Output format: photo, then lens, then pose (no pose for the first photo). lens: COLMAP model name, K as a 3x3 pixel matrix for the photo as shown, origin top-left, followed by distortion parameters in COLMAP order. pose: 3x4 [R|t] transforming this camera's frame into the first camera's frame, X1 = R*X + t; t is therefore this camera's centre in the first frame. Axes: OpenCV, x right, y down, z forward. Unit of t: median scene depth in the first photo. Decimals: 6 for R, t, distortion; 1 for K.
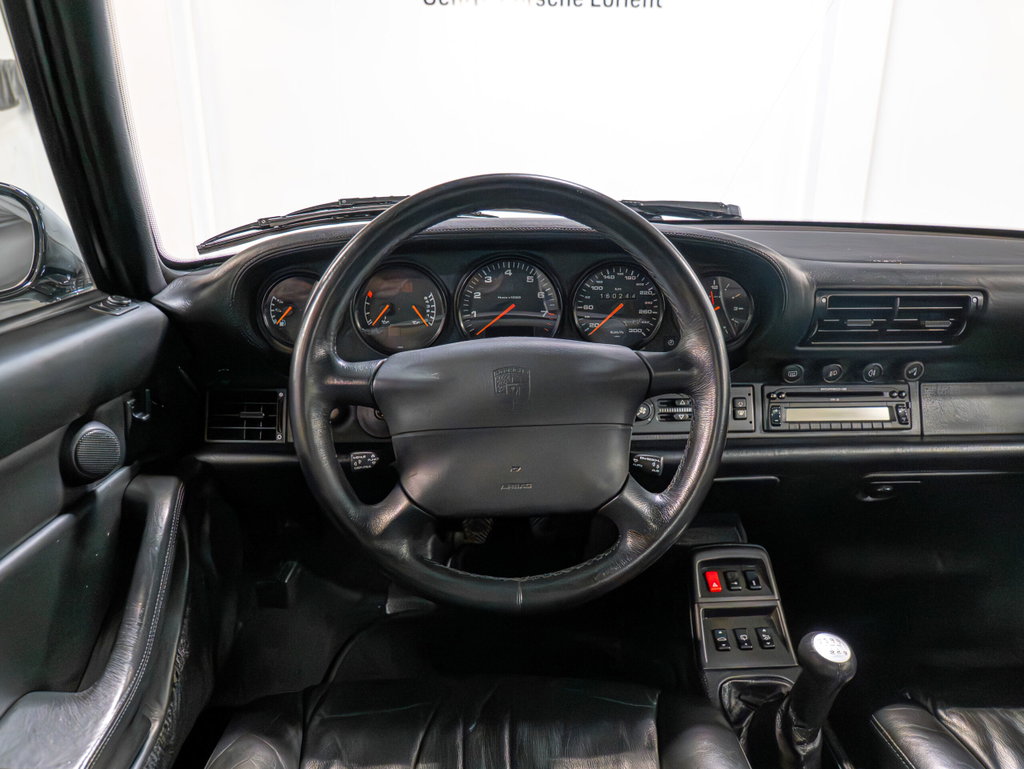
lens RADIAL K [[723.2, 0, 510.2], [0, 723.2, 375.7], [0, 0, 1]] dist [-0.005444, 0.005938]
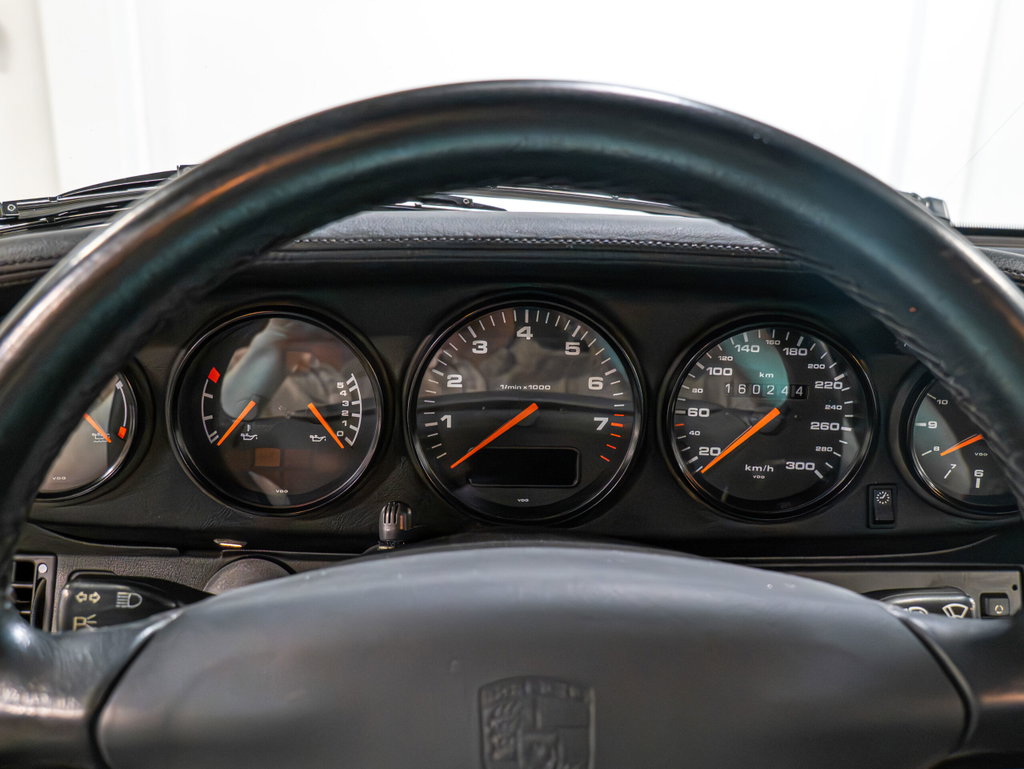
lens RADIAL K [[785.7, 0, 512.6], [0, 785.7, 374.4], [0, 0, 1]] dist [-0.006013, 0.011237]
pose [[0.999724, 0.023475, 0.000635, -0.009689], [-0.023465, 0.999642, -0.012884, -0.109456], [-0.000937, 0.012865, 0.999917, 0.505763]]
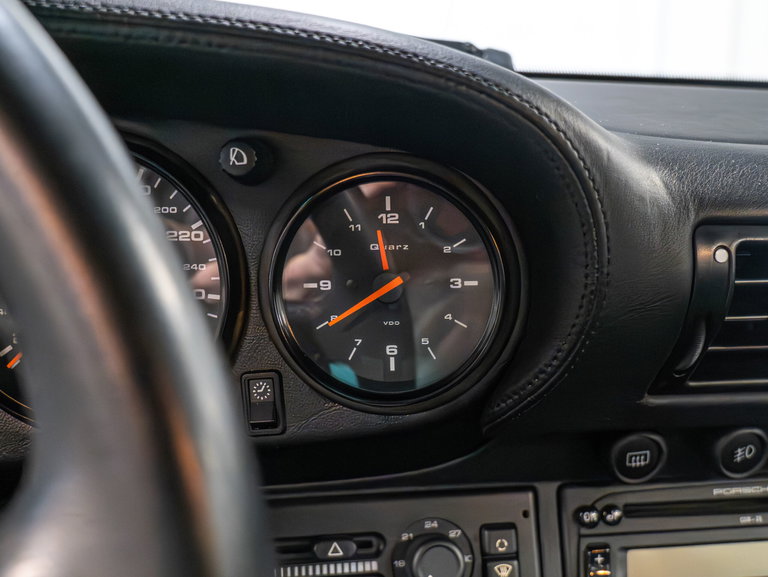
lens RADIAL K [[831.3, 0, 405.9], [0, 831.3, 259.2], [0, 0, 1]] dist [0.033311, 0.000000]
pose [[0.995515, -0.005425, 0.094450, 0.248271], [0.015187, 0.994571, -0.102946, -0.063853], [-0.093378, 0.103919, 0.990193, 0.615946]]
